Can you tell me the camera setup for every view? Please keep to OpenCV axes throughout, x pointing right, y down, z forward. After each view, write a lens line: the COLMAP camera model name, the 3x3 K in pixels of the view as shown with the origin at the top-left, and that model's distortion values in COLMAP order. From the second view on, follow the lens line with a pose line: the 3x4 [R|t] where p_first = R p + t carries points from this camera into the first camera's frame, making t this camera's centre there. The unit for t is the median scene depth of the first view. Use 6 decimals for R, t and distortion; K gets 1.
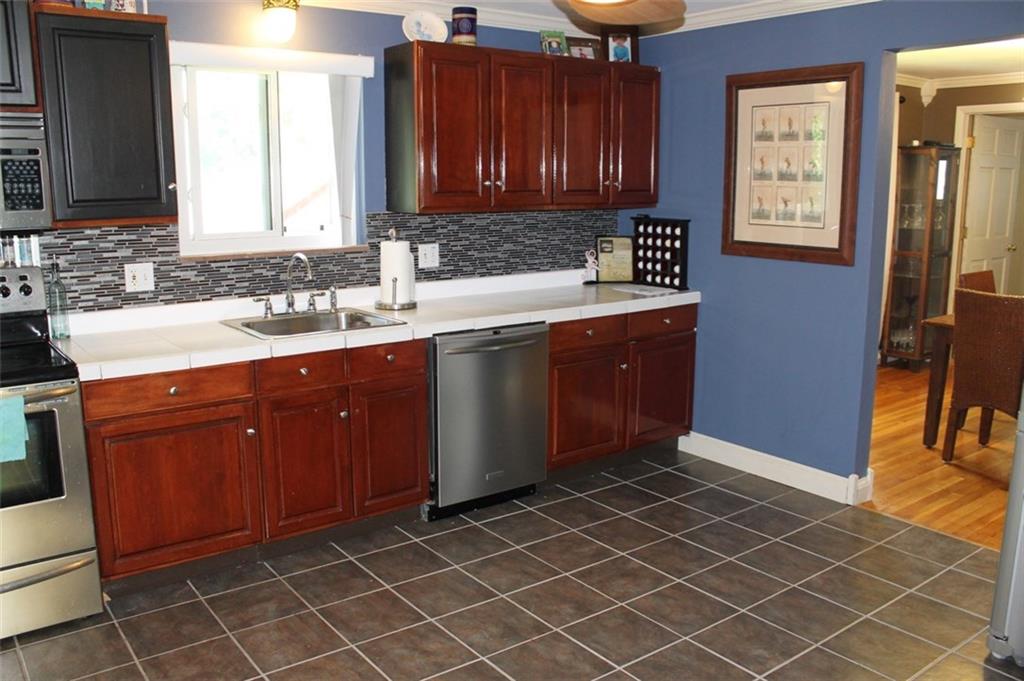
lens RADIAL K [[870.3, 0, 495.6], [0, 870.3, 345.0], [0, 0, 1]] dist [-0.149905, 0.112541]
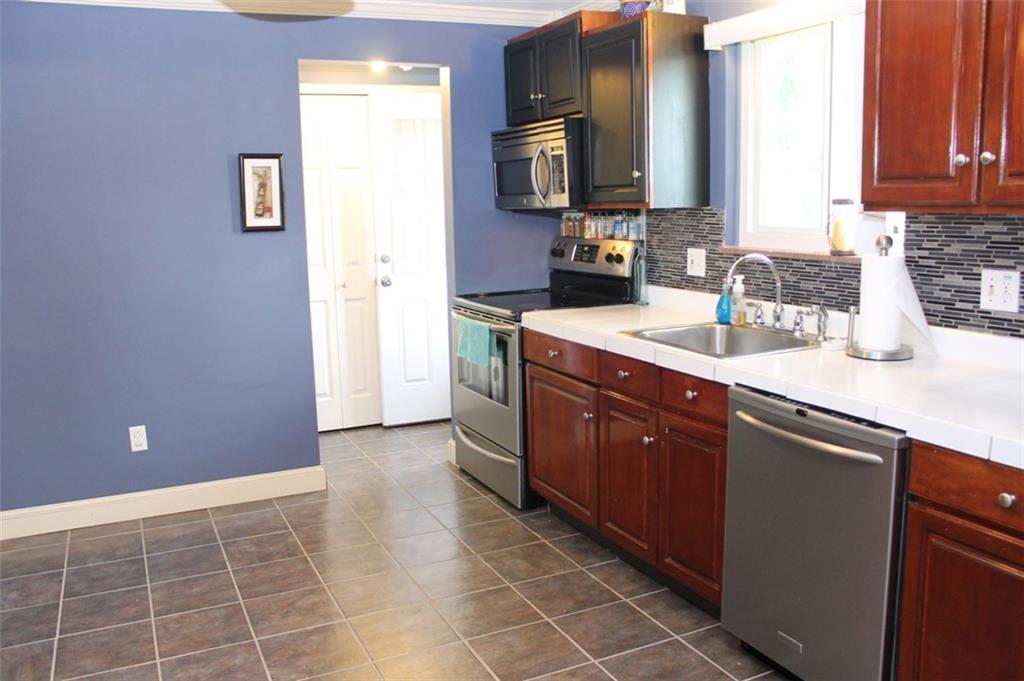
lens RADIAL K [[870.3, 0, 512.2], [0, 870.3, 337.3], [0, 0, 1]] dist [-0.149905, 0.112541]
pose [[-0.189494, 0.159980, -0.968761, 0.559692], [-0.165233, 0.967371, 0.192071, -0.134614], [0.967879, 0.196467, -0.156877, 0.836245]]
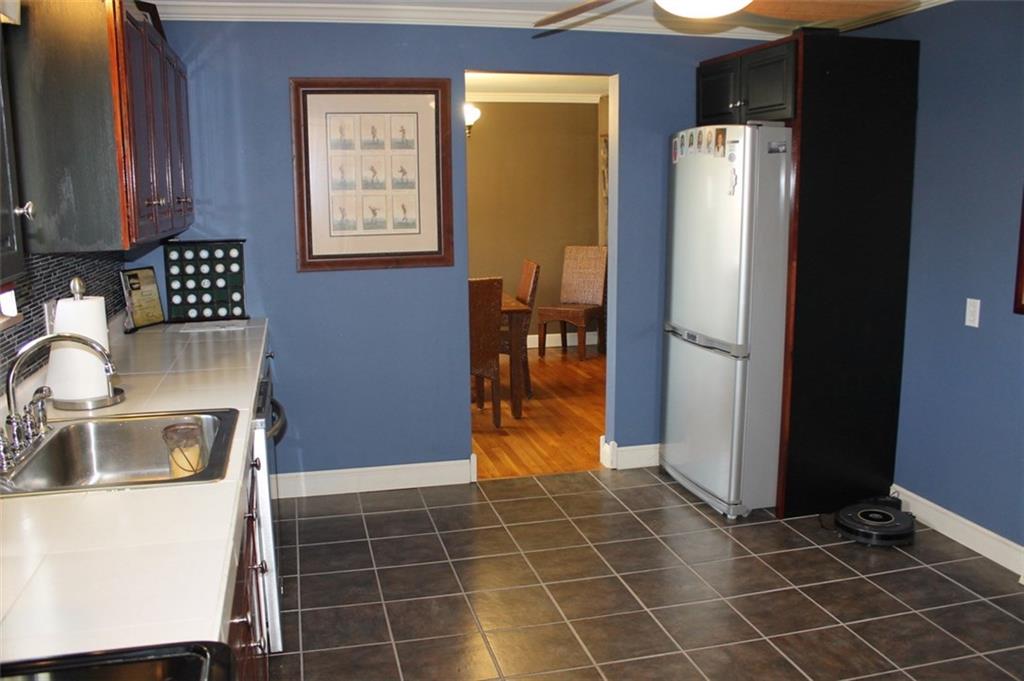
lens RADIAL K [[870.3, 0, 508.4], [0, 870.3, 339.7], [0, 0, 1]] dist [-0.149905, 0.112541]
pose [[0.383988, -0.164861, 0.908501, -0.547874], [0.186357, 0.977520, 0.098620, -0.092406], [-0.904337, 0.131437, 0.406078, 0.477160]]
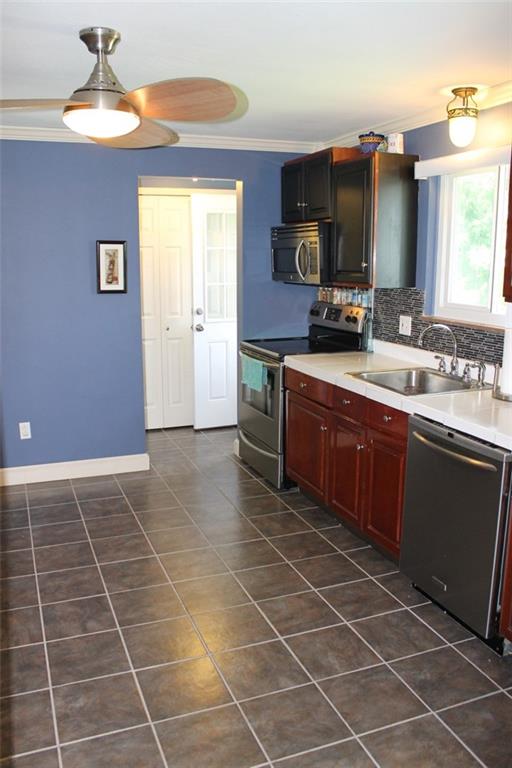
lens RADIAL K [[652.7, 0, 254.3], [0, 652.7, 389.0], [0, 0, 1]] dist [-0.149905, 0.112541]
pose [[-0.260999, 0.194325, -0.945578, 0.640620], [-0.184639, 0.951396, 0.246485, -0.176356], [0.947517, 0.238923, -0.212433, 0.879819]]
